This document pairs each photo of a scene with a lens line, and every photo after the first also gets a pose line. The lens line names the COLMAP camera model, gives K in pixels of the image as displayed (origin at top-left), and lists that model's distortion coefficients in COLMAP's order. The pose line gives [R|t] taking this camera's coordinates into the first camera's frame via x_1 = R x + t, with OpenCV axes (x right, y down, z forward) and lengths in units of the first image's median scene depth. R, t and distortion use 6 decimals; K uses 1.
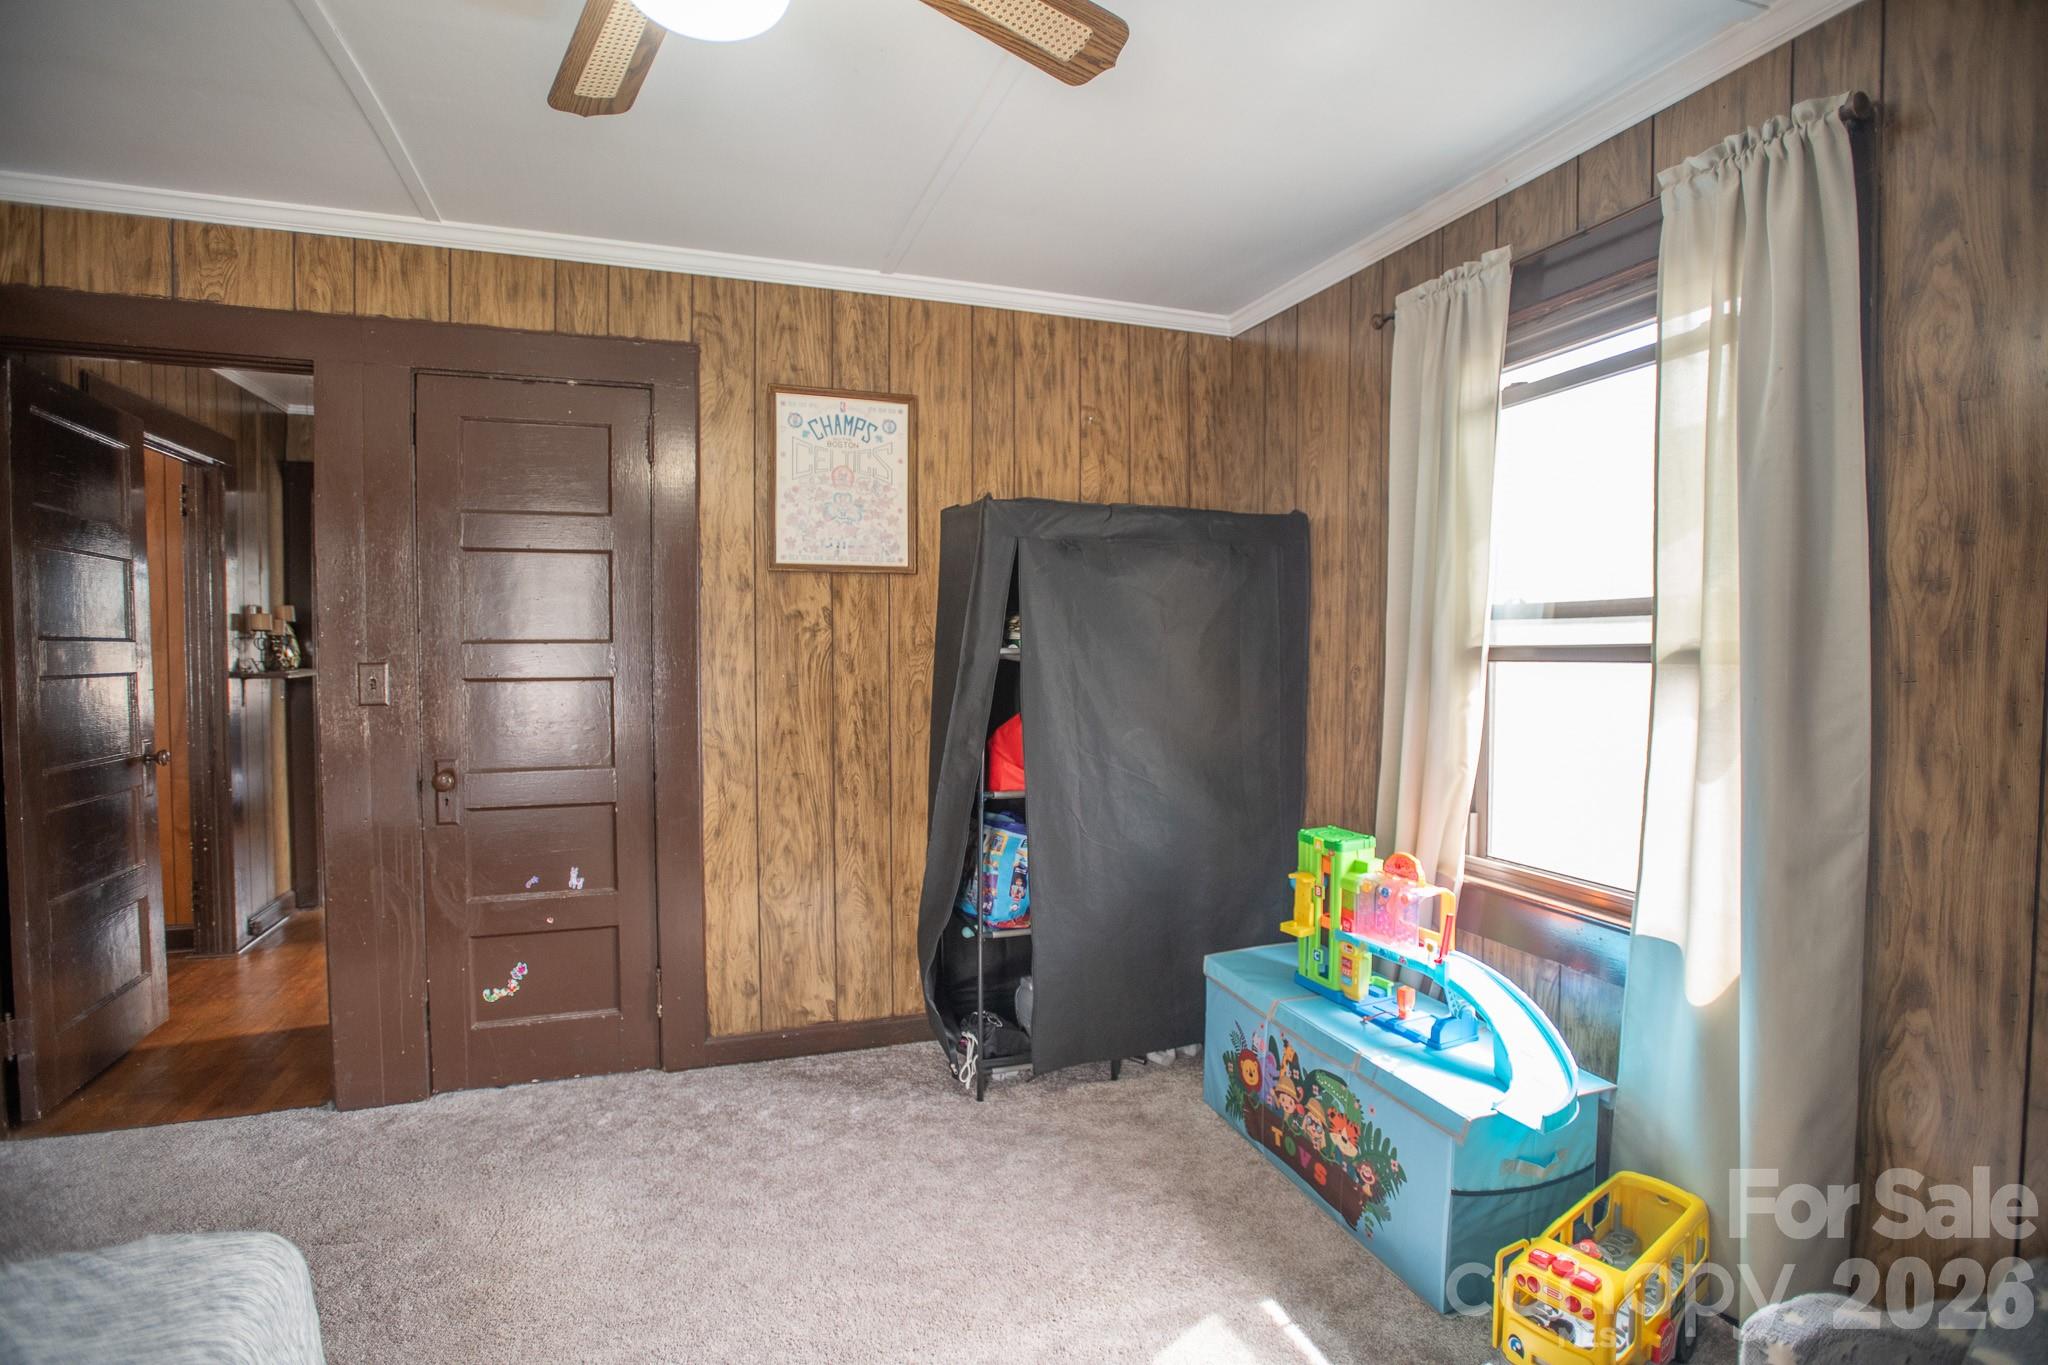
lens RADIAL K [[981.9, 0, 1028.0], [0, 981.9, 682.9], [0, 0, 1]] dist [-0.071141, 0.029154]
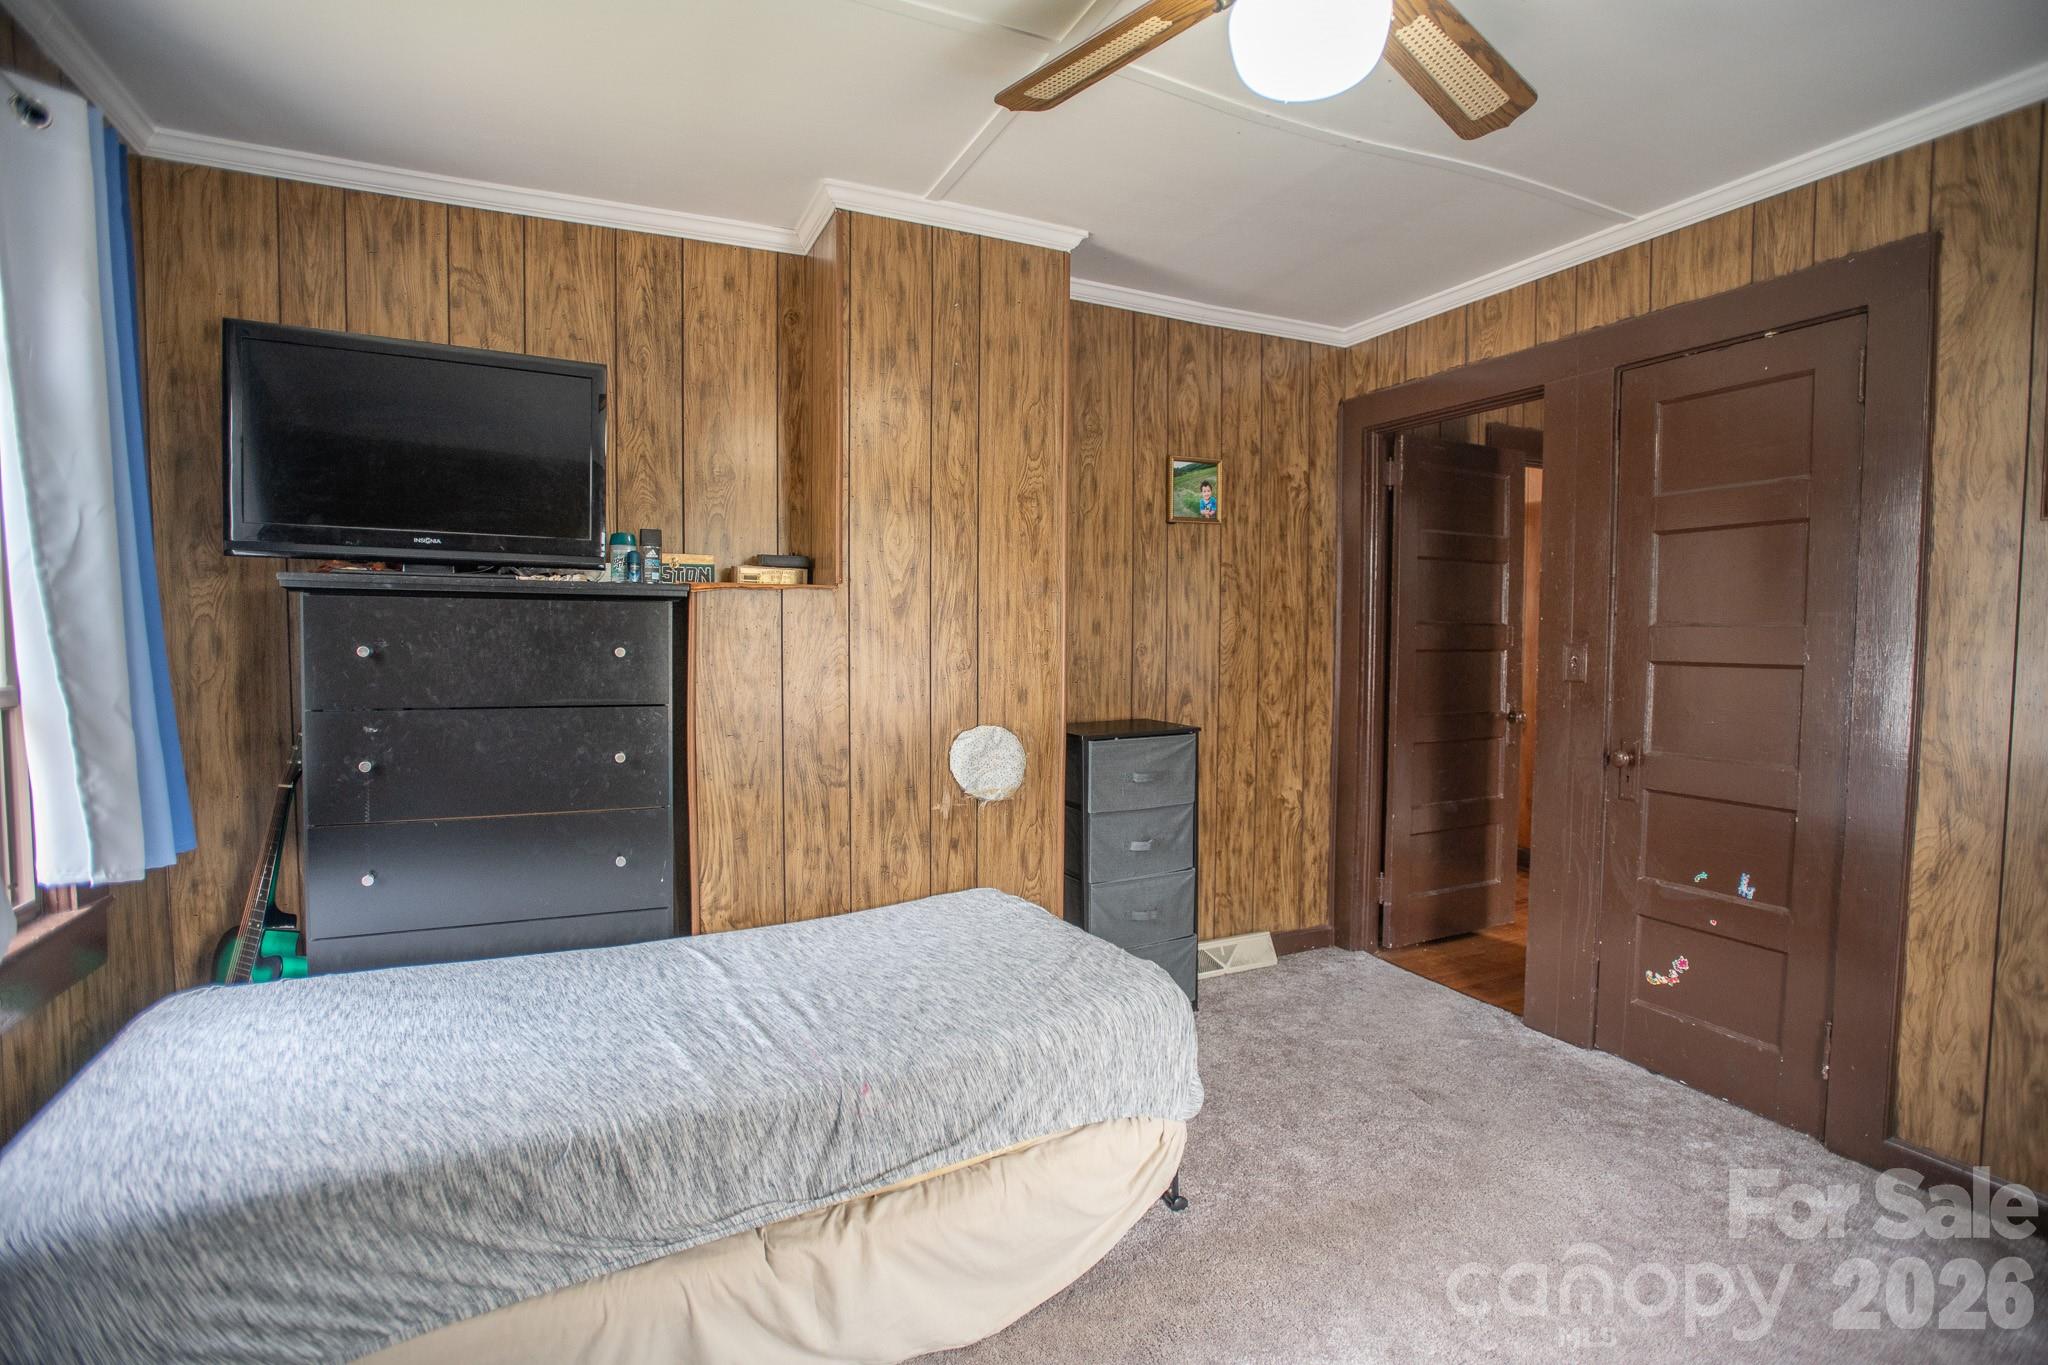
lens RADIAL K [[985.5, 0, 1028.1], [0, 985.5, 683.8], [0, 0, 1]] dist [-0.063737, 0.022285]
pose [[0.089300, 0.053048, -0.994591, 0.359552], [-0.038701, 0.998011, 0.049755, -0.005598], [0.995253, 0.034048, 0.091175, 0.245833]]
